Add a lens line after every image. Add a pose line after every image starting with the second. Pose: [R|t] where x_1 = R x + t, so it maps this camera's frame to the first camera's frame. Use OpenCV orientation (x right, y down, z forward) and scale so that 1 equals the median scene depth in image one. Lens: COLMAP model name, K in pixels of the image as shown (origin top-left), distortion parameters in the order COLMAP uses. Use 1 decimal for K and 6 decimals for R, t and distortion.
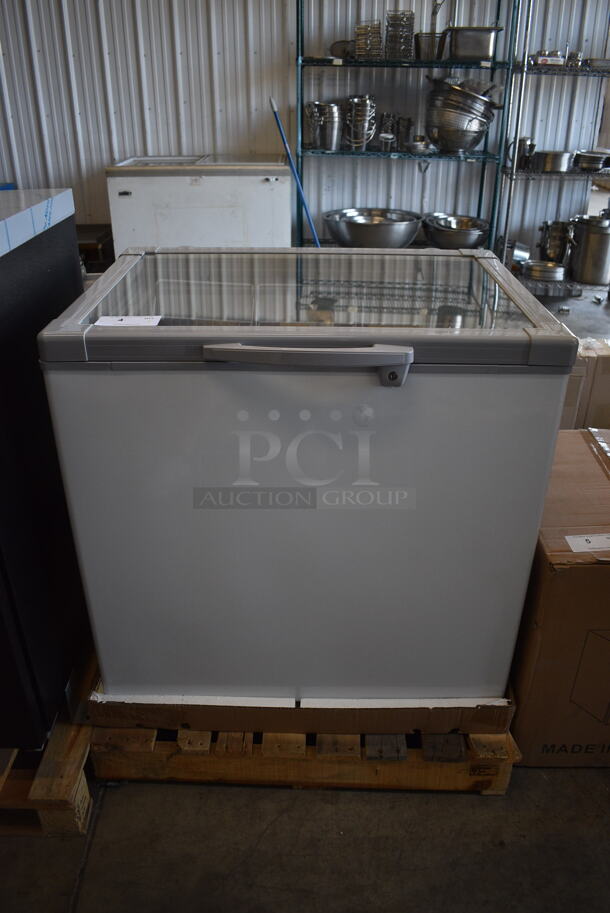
lens RADIAL K [[709.0, 0, 305.0], [0, 709.0, 456.5], [0, 0, 1]] dist [-0.096834, 0.011839]
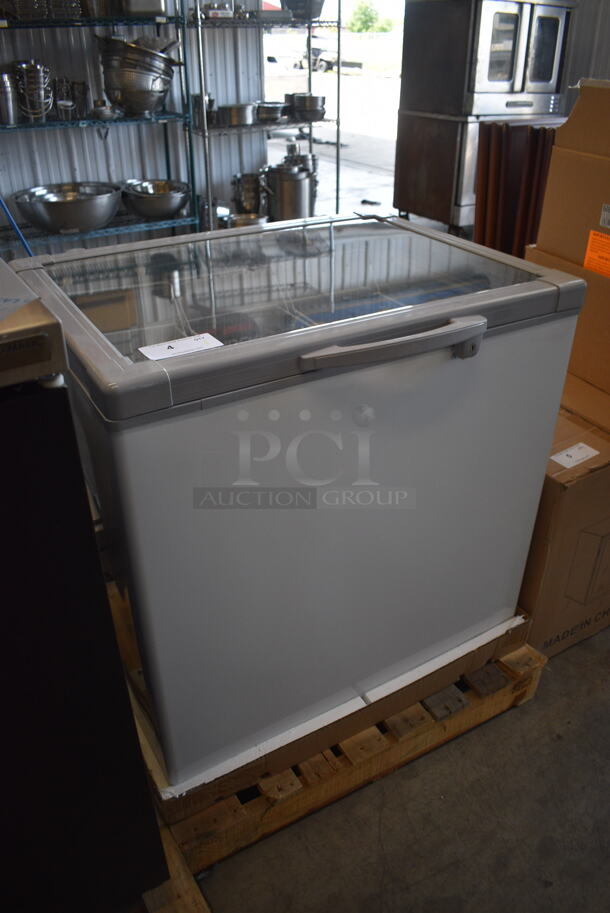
lens RADIAL K [[709.0, 0, 305.0], [0, 709.0, 456.5], [0, 0, 1]] dist [-0.096834, 0.011839]
pose [[0.852348, -0.273101, 0.446004, -0.148286], [0.249431, 0.961860, 0.112294, -0.035681], [-0.459661, 0.015533, 0.887959, 0.059707]]
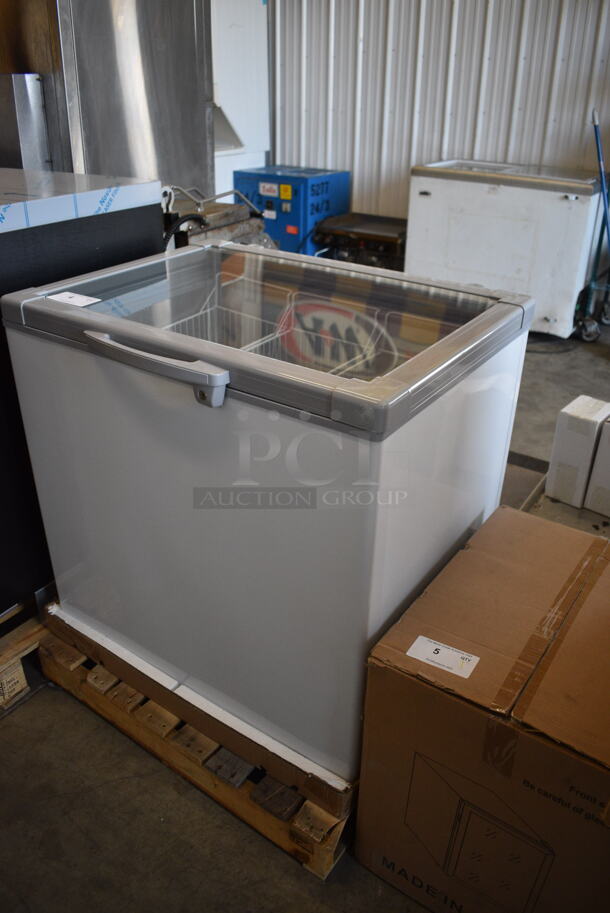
lens RADIAL K [[709.0, 0, 305.0], [0, 709.0, 456.5], [0, 0, 1]] dist [-0.096834, 0.011839]
pose [[0.826316, 0.277468, -0.490115, 0.197807], [-0.276846, 0.957939, 0.075564, -0.038336], [0.490467, 0.073247, 0.868376, 0.056858]]
